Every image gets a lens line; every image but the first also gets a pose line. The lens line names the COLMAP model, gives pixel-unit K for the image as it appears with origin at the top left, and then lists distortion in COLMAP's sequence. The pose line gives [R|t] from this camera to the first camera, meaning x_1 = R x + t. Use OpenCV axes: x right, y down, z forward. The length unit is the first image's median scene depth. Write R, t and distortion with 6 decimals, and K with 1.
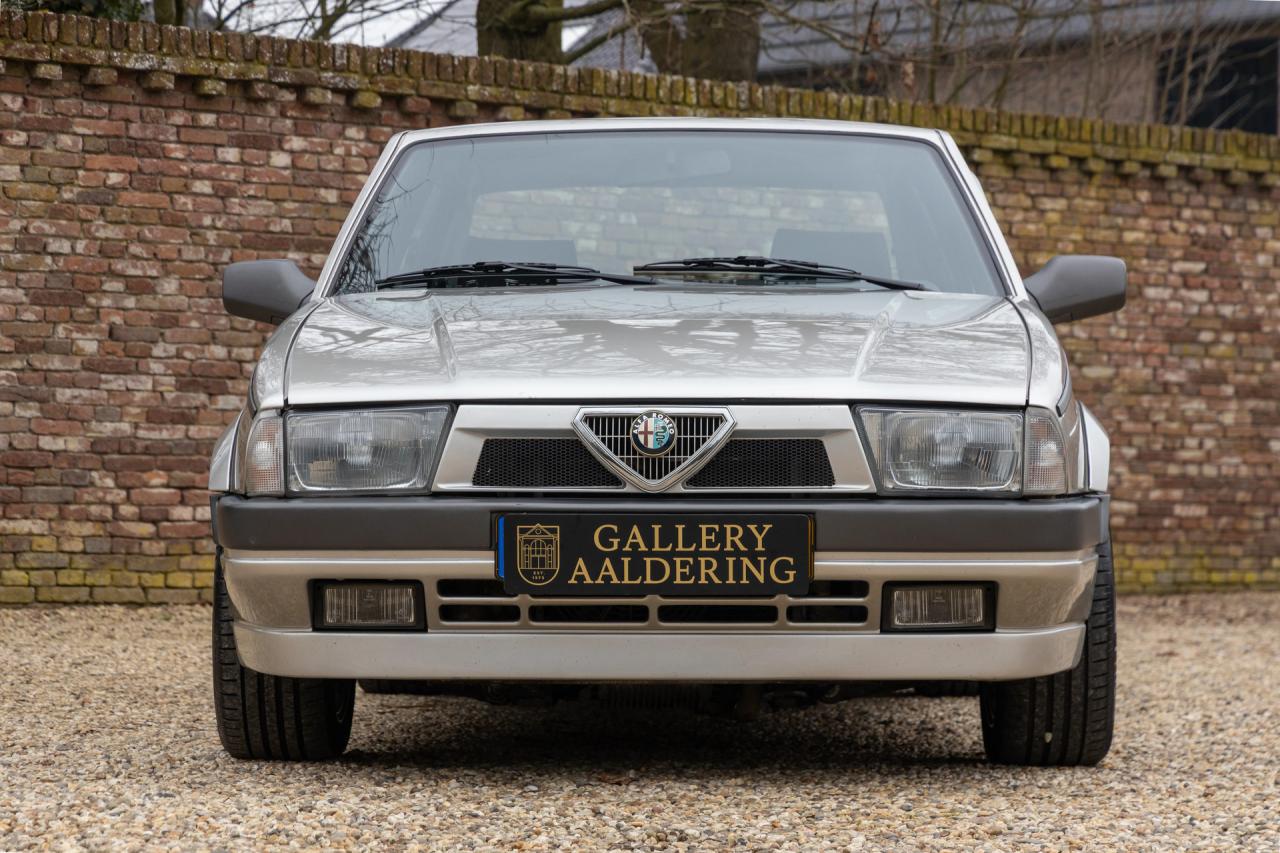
lens RADIAL K [[3361.8, 0, 444.9], [0, 3361.8, 408.8], [0, 0, 1]] dist [0.034562, 0.039718]
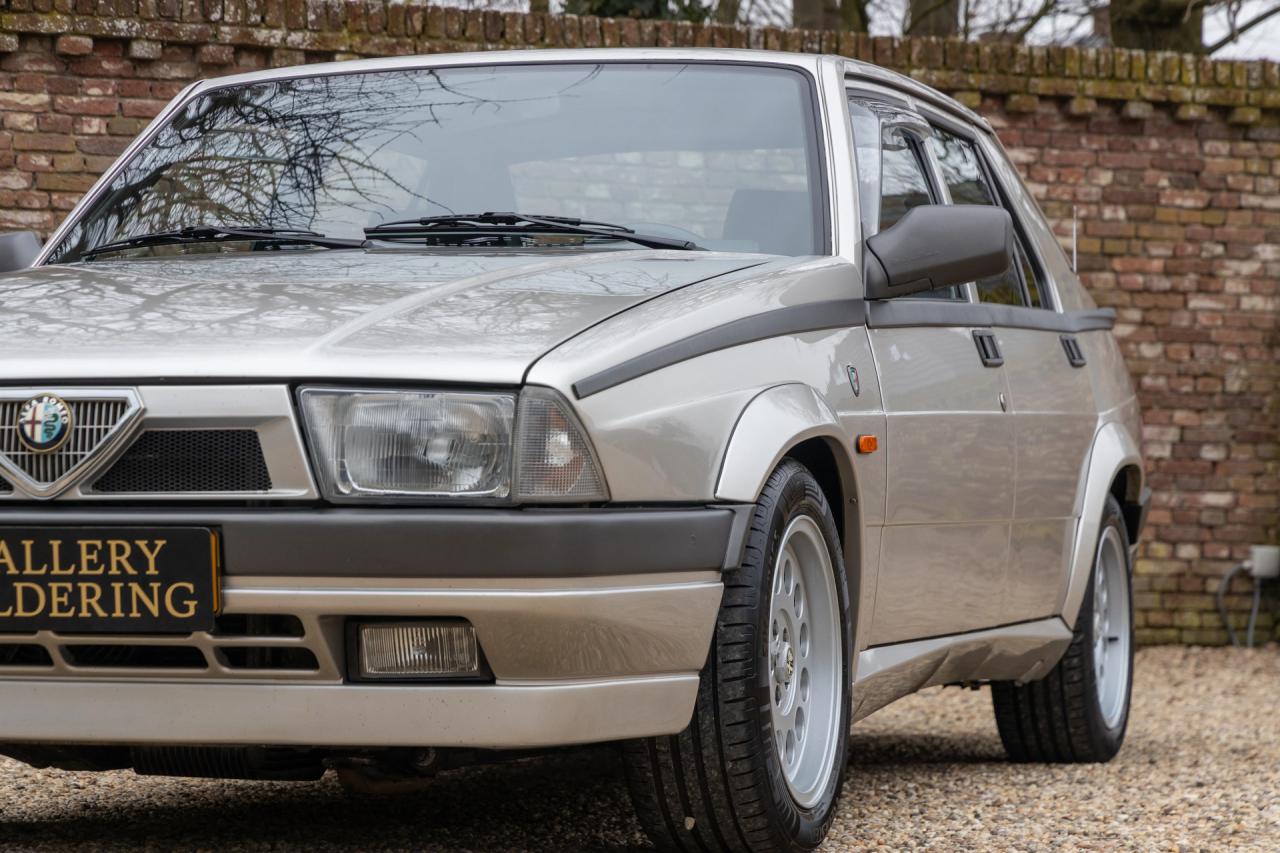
lens RADIAL K [[3361.8, 0, 444.9], [0, 3361.8, 408.8], [0, 0, 1]] dist [0.034562, 0.039718]
pose [[0.962315, -0.007597, -0.271831, 0.362113], [0.004431, 0.999915, -0.012257, 0.013945], [0.271901, 0.010591, 0.962267, 0.276459]]
